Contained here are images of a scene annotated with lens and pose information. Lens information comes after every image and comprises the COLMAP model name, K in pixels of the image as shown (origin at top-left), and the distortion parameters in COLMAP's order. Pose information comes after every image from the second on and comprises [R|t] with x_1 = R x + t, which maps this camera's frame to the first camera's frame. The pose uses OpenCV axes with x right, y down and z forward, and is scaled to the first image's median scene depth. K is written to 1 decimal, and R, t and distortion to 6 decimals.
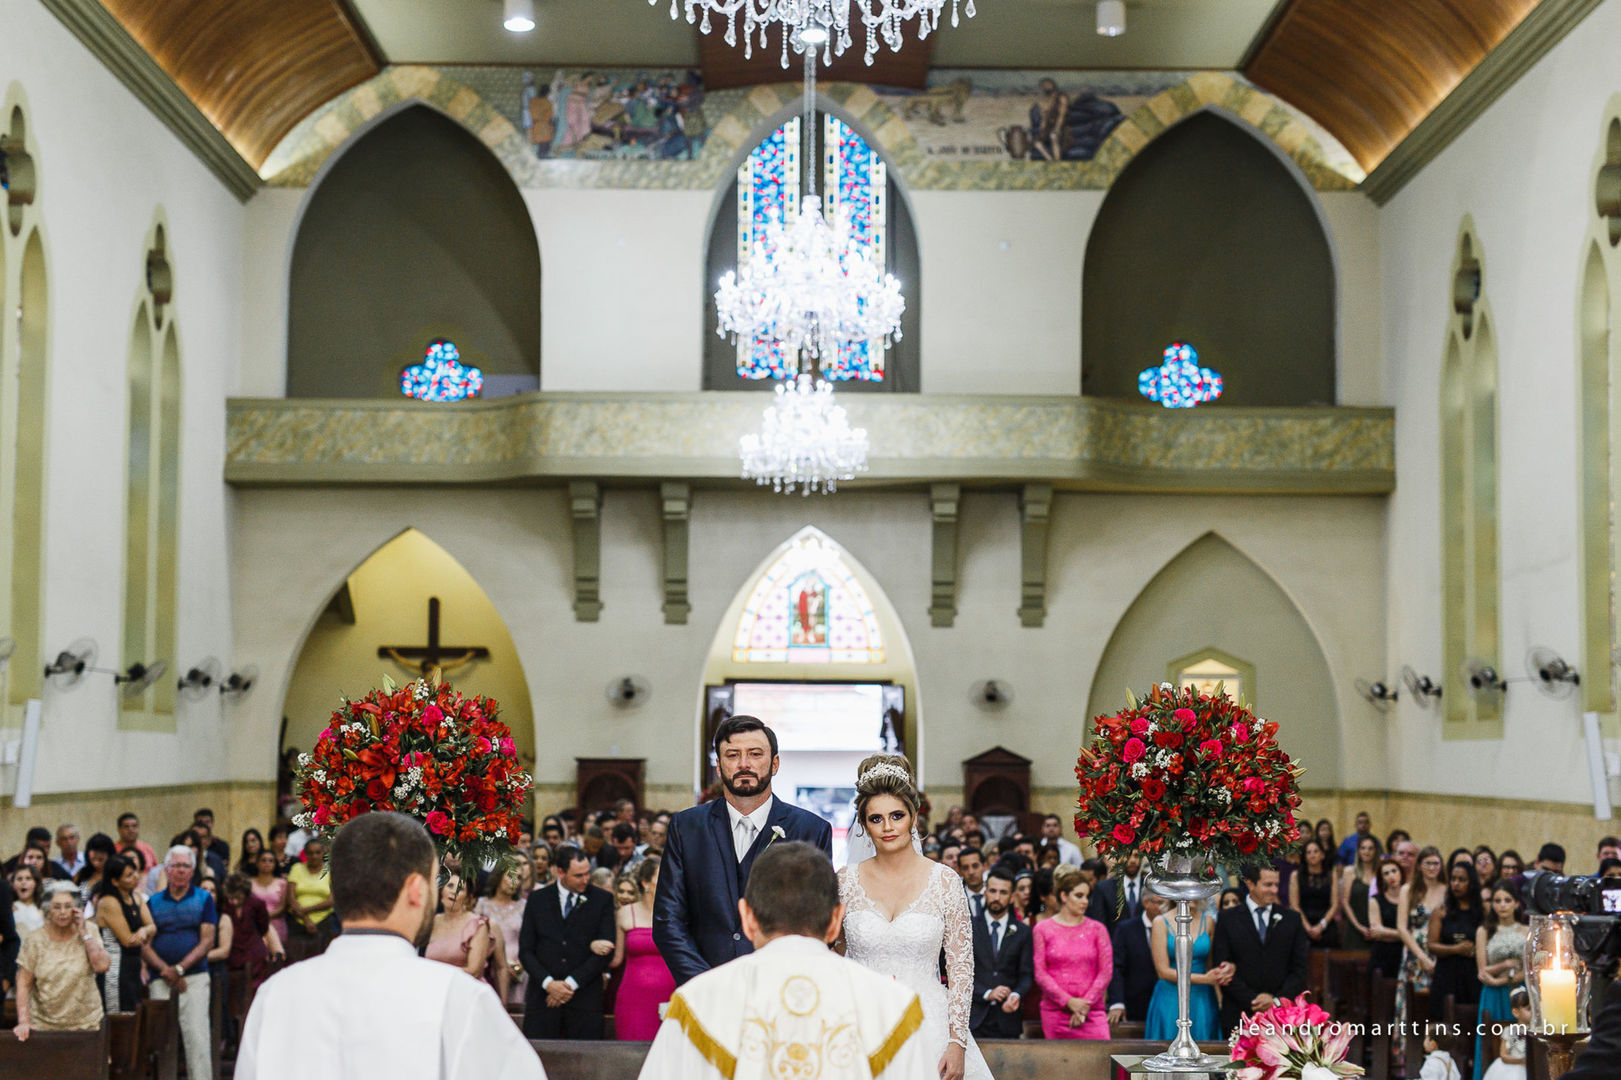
lens RADIAL K [[2931.1, 0, 810.5], [0, 2931.1, 540.0], [0, 0, 1]] dist [-0.014399, -0.127677]
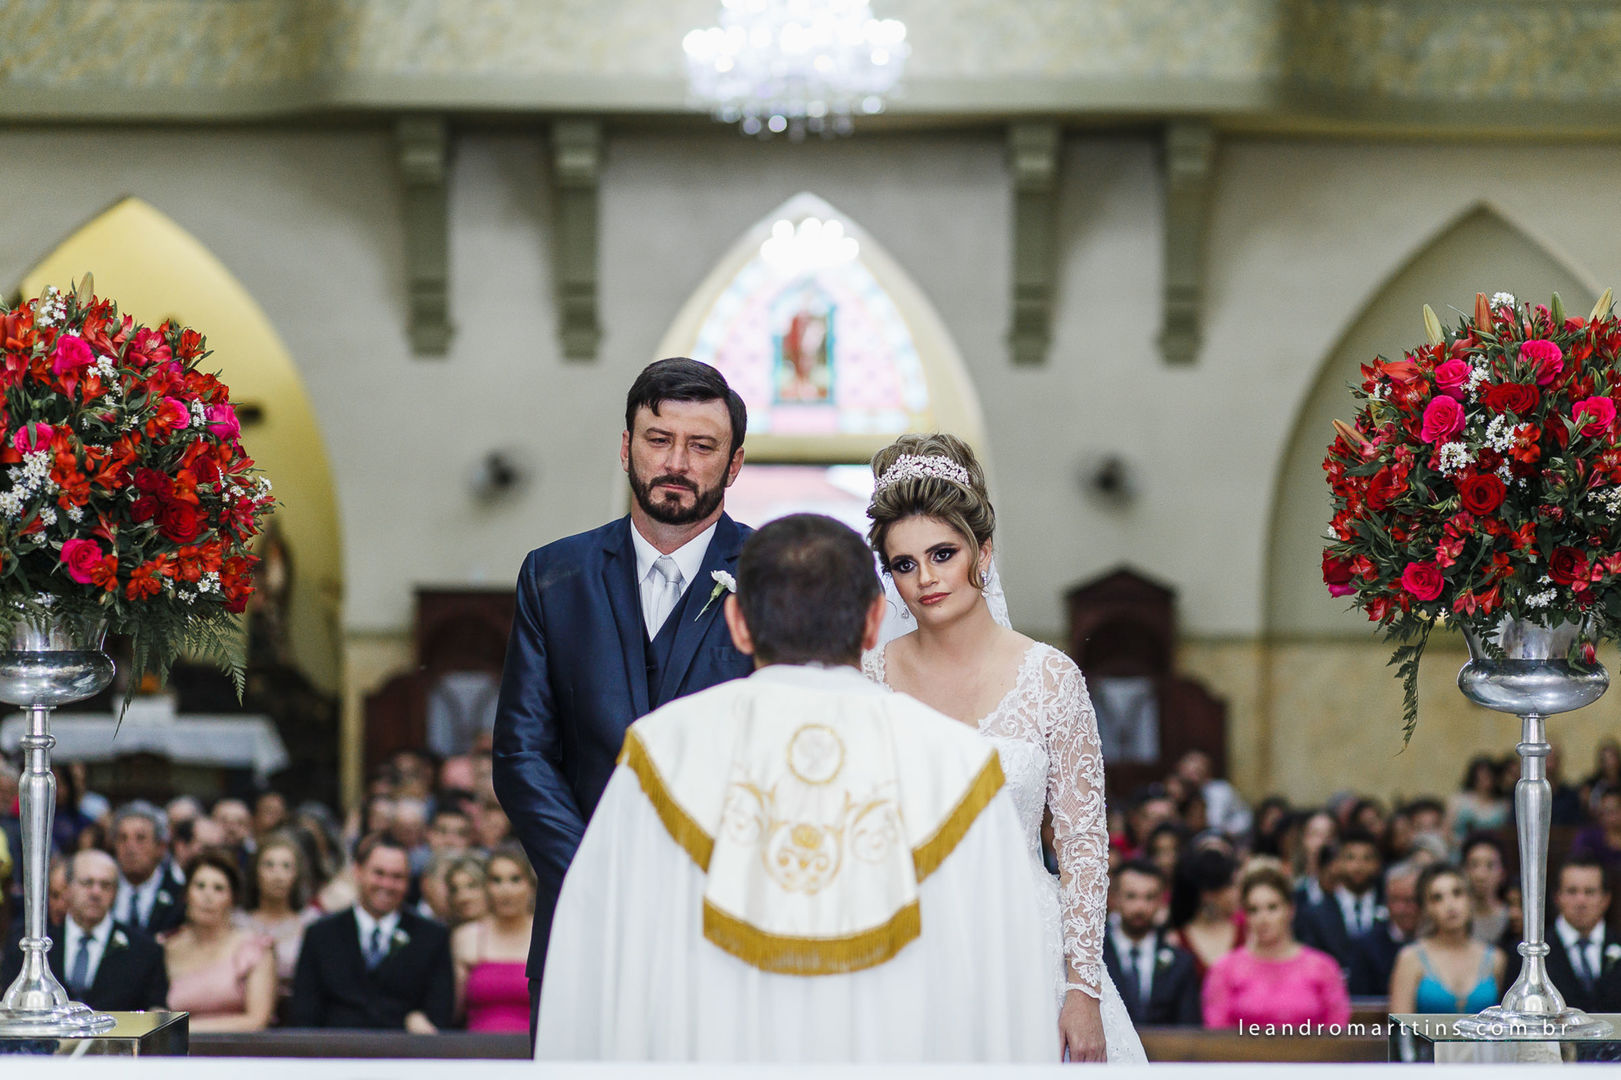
lens RADIAL K [[4645.6, 0, 868.8], [0, 4645.6, 587.7], [0, 0, 1]] dist [0.065206, -0.487515]
pose [[0.999904, -0.001975, 0.013733, -0.000412], [0.001111, 0.998036, 0.062640, 0.015736], [-0.013830, -0.062619, 0.997942, 0.058641]]
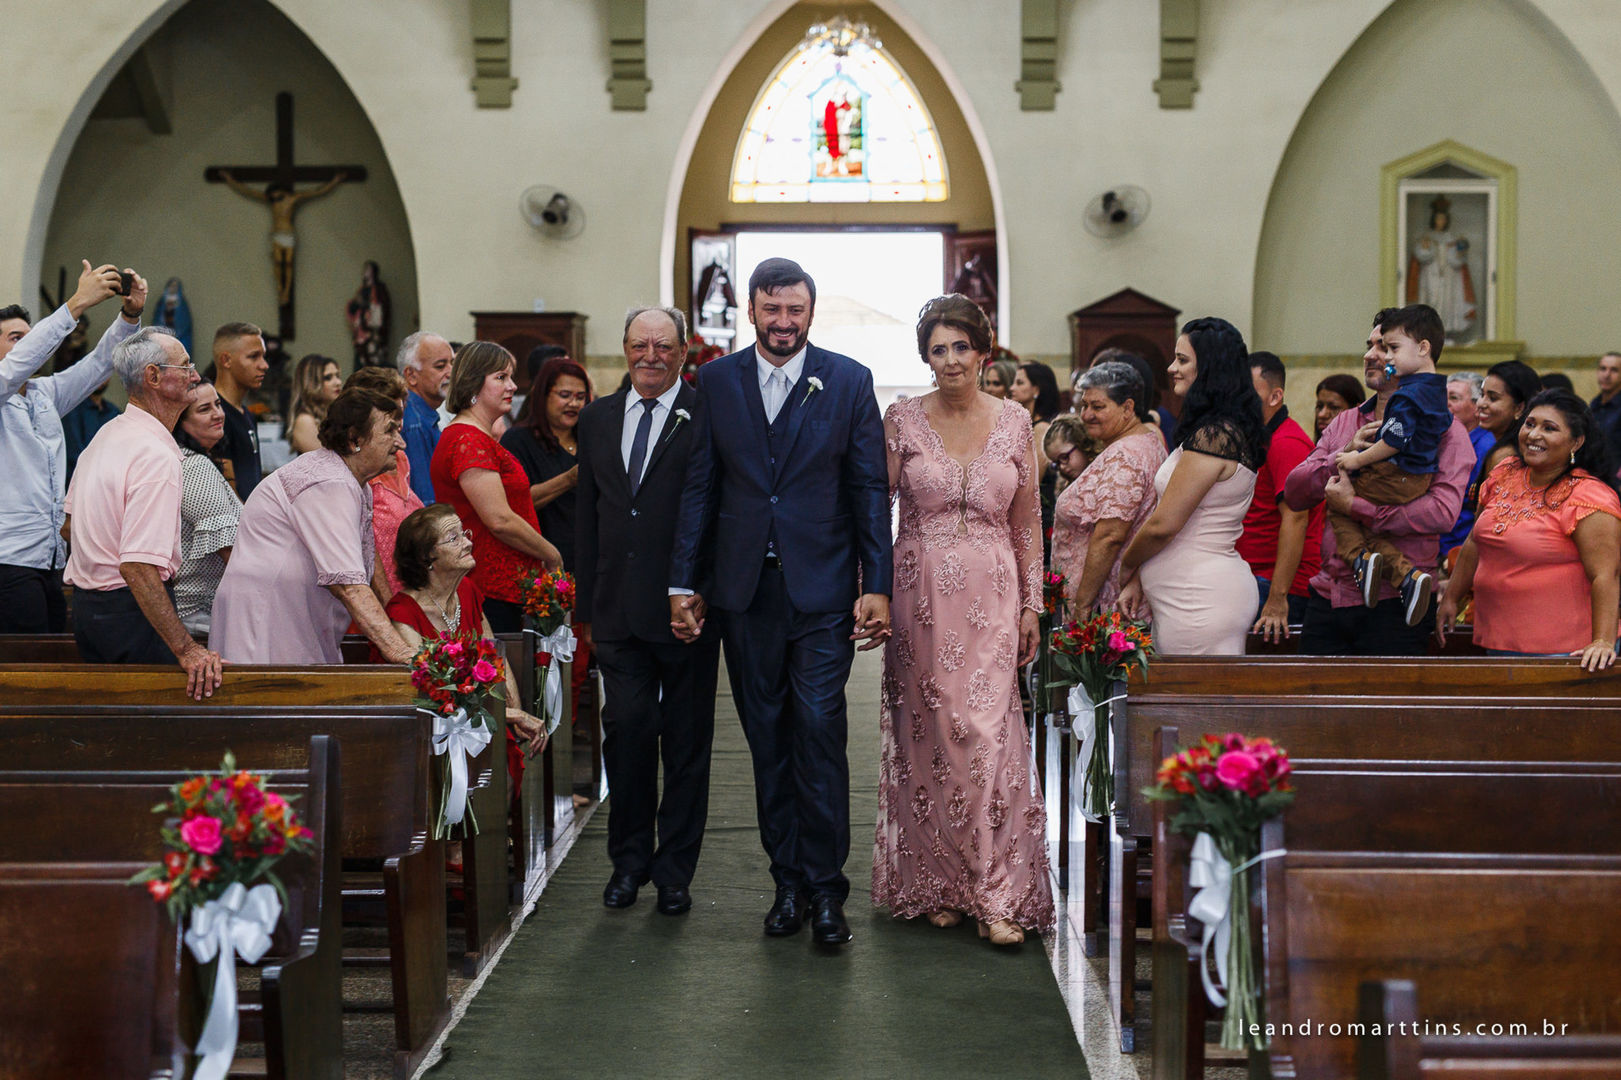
lens RADIAL K [[2265.2, 0, 835.6], [0, 2265.2, 496.4], [0, 0, 1]] dist [0.000678, 0.002635]
pose [[0.999823, -0.007802, -0.017145, 0.008211], [0.009391, 0.995471, 0.094598, 0.067790], [0.016329, -0.094742, 0.995368, 0.496294]]
